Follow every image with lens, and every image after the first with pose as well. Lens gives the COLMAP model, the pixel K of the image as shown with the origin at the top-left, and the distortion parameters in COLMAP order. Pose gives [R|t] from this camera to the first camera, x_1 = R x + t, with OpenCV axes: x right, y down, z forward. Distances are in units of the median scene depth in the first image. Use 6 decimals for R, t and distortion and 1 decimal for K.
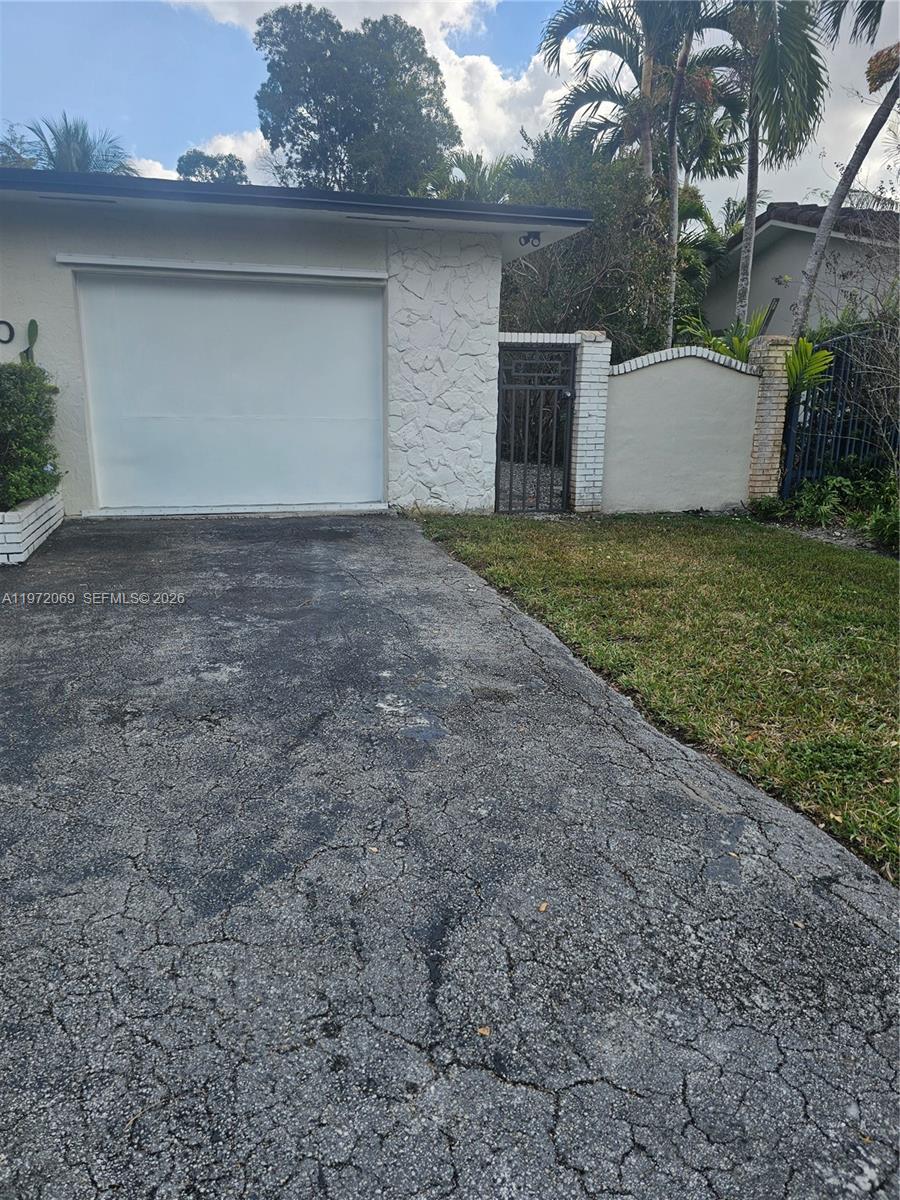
lens RADIAL K [[823.7, 0, 450.0], [0, 823.7, 600.0], [0, 0, 1]] dist [0.128472, -0.131252]
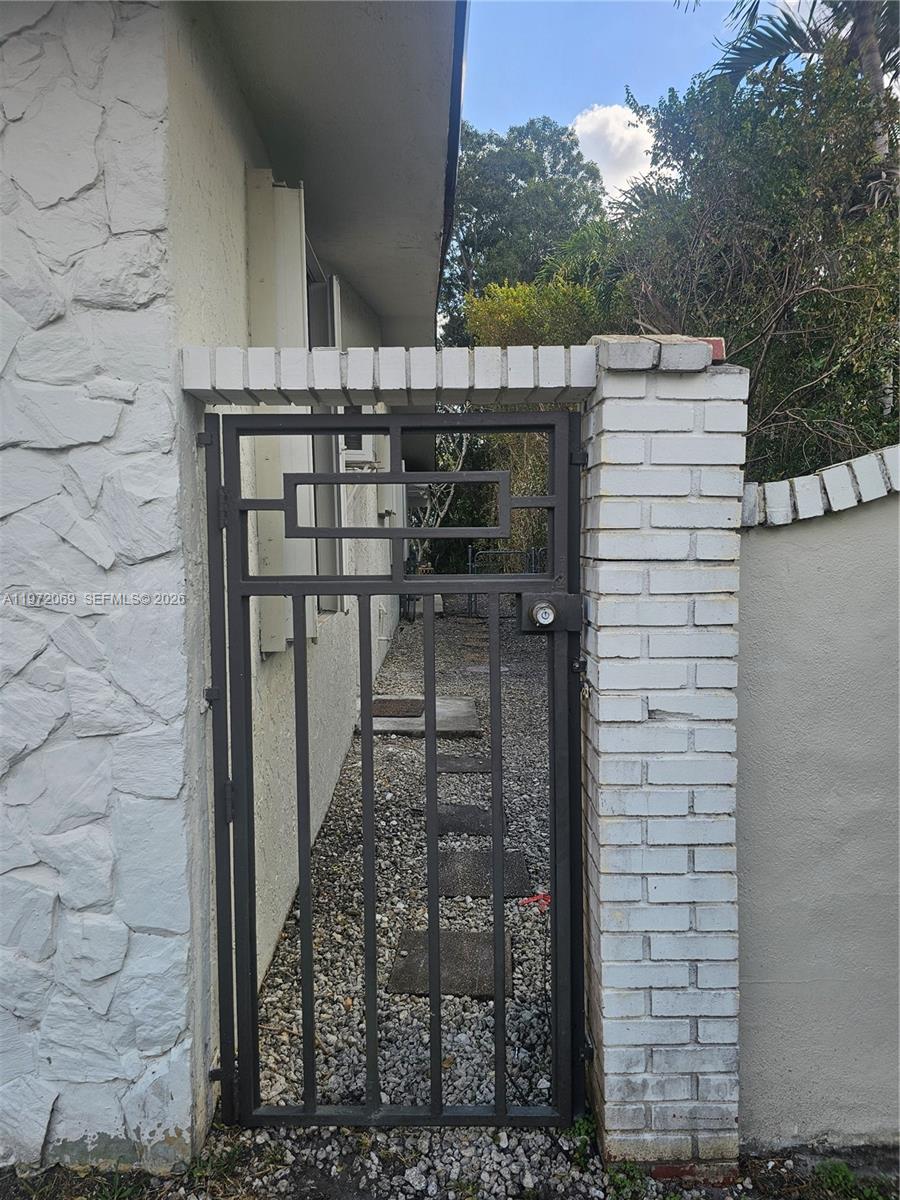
lens RADIAL K [[823.7, 0, 450.0], [0, 823.7, 600.0], [0, 0, 1]] dist [0.128472, -0.131252]
pose [[0.969140, -0.000933, -0.246509, 0.171141], [-0.040678, 0.985679, -0.163654, -0.214447], [0.243132, 0.168631, 0.955223, 0.785437]]
